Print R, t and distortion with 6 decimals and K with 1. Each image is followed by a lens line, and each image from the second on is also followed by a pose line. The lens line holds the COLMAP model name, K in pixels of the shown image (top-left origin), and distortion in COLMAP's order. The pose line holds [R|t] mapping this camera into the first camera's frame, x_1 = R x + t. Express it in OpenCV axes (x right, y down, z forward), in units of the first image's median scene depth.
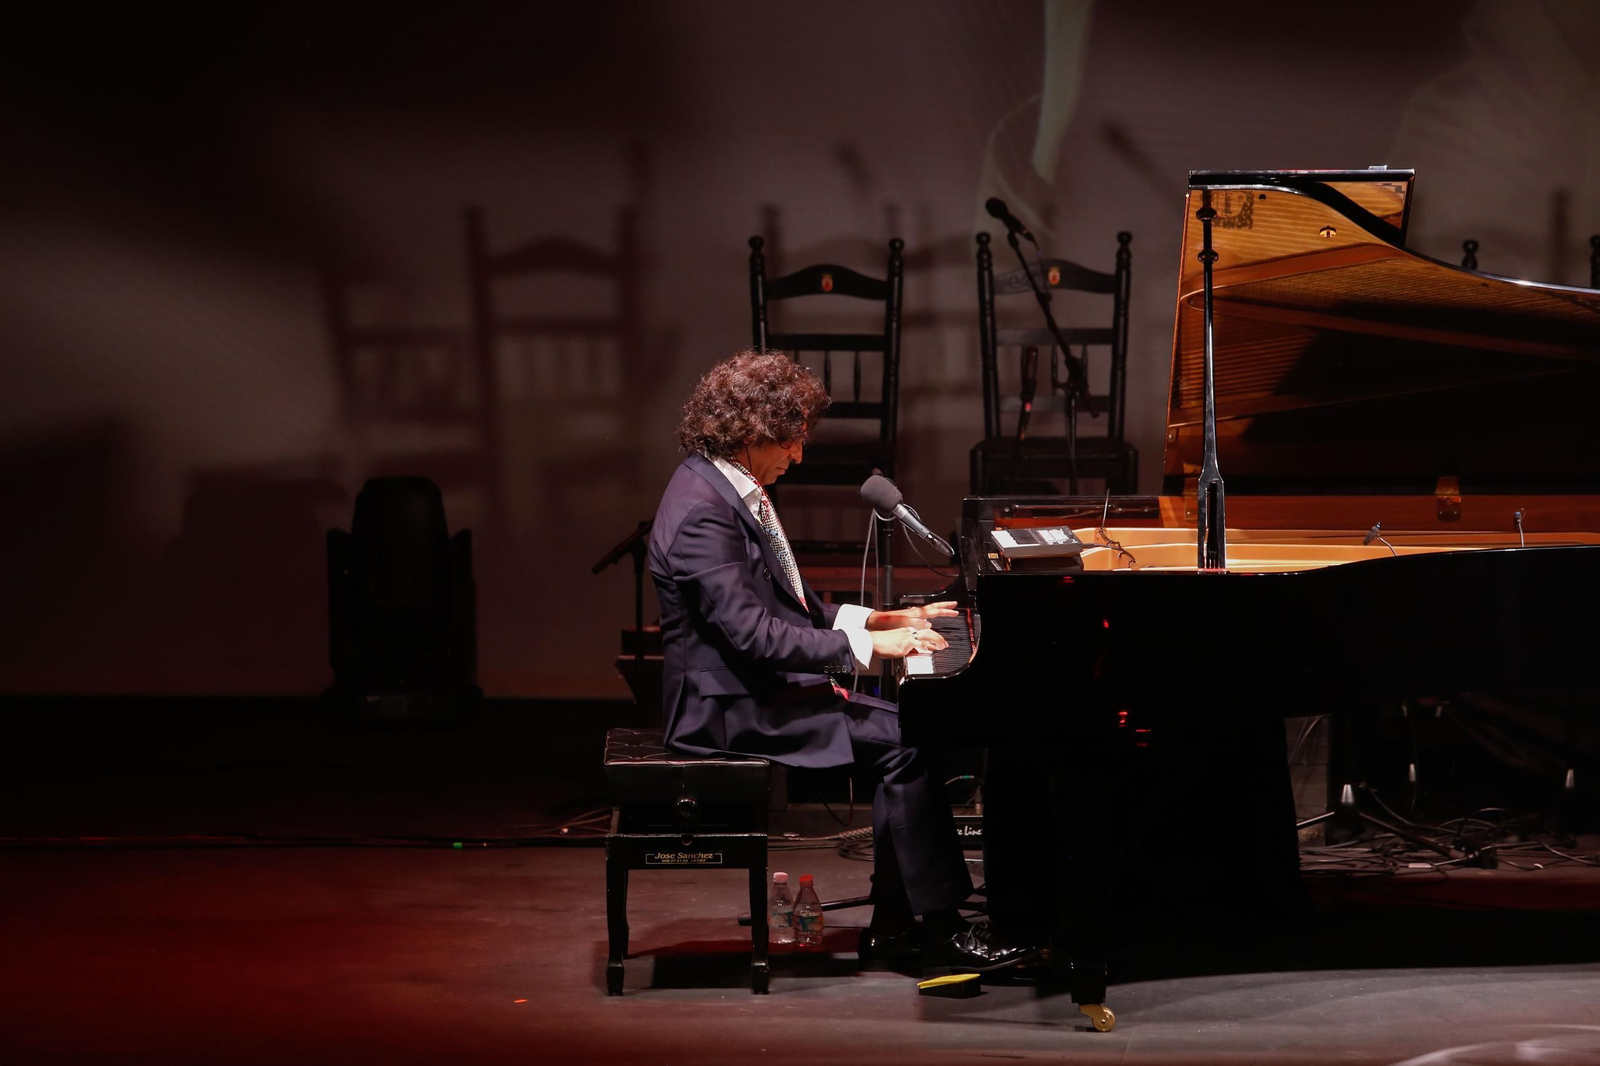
lens RADIAL K [[9125.0, 0, 800.6], [0, 9125.0, 532.7], [0, 0, 1]] dist [1.197502, 0.000000]
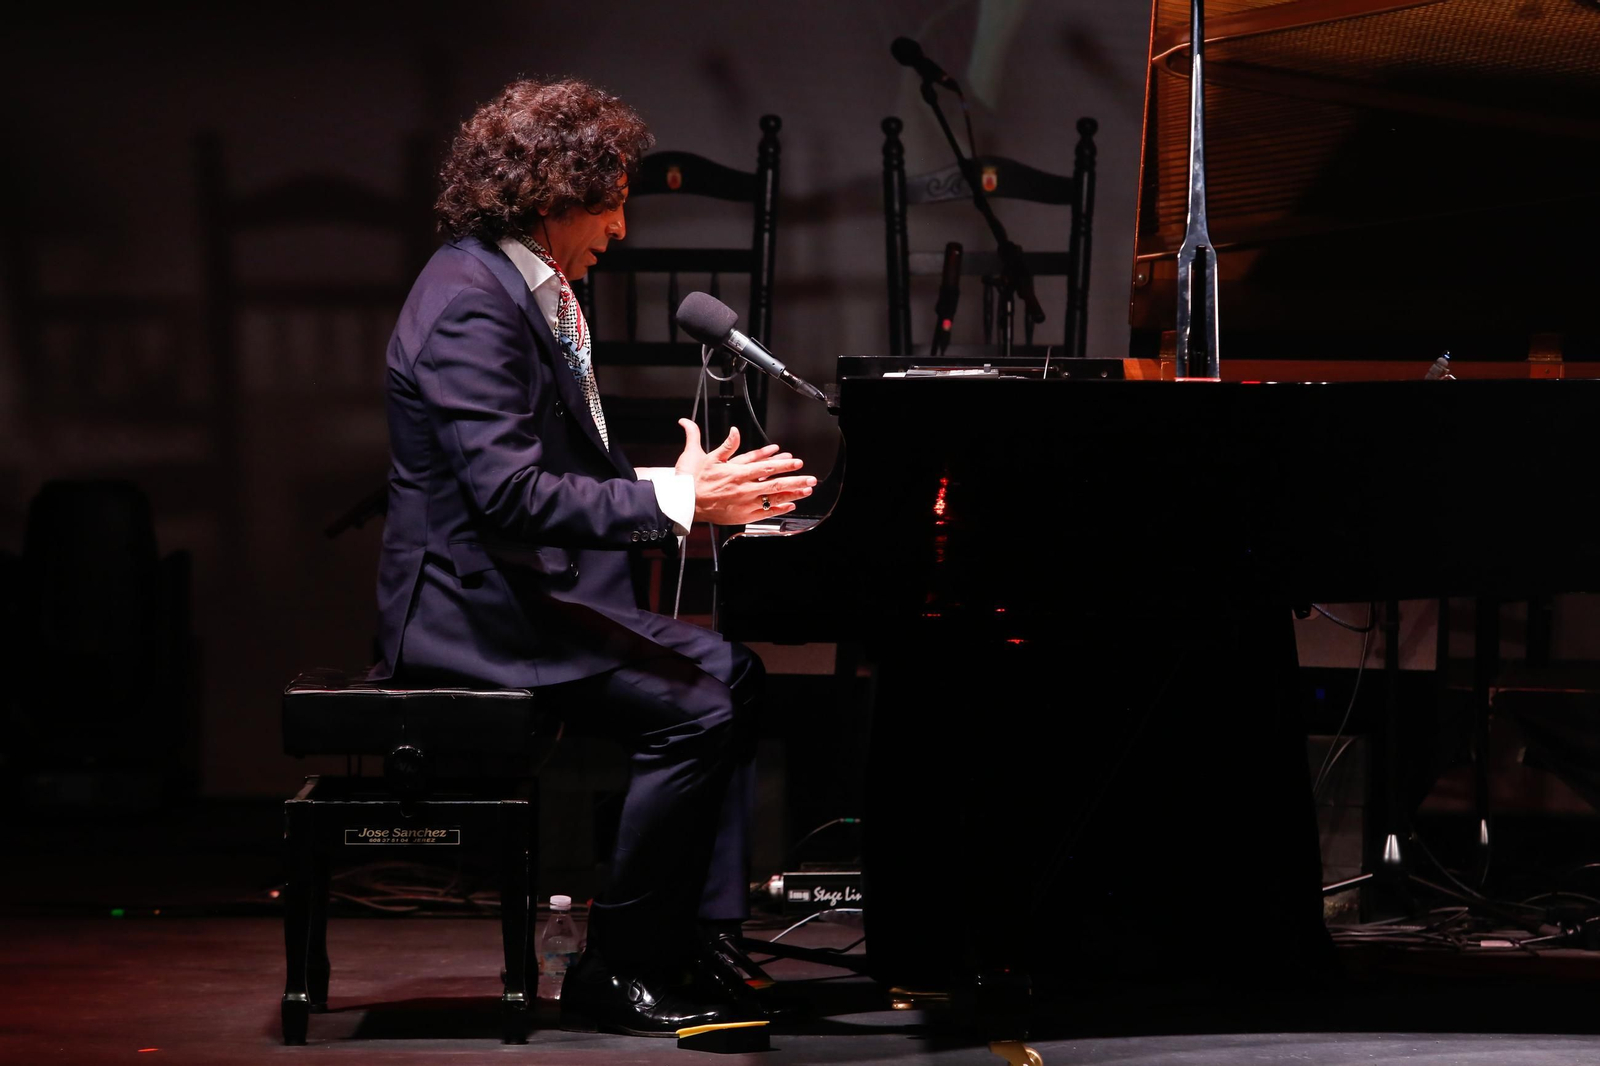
lens RADIAL K [[9446.5, 0, 831.6], [0, 9446.5, 475.5], [0, 0, 1]] dist [1.546308, 0.000000]
pose [[0.999920, 0.012307, 0.002933, 0.014183], [-0.012084, 0.997701, -0.066679, 0.048380], [-0.003747, 0.066638, 0.997770, 0.269908]]
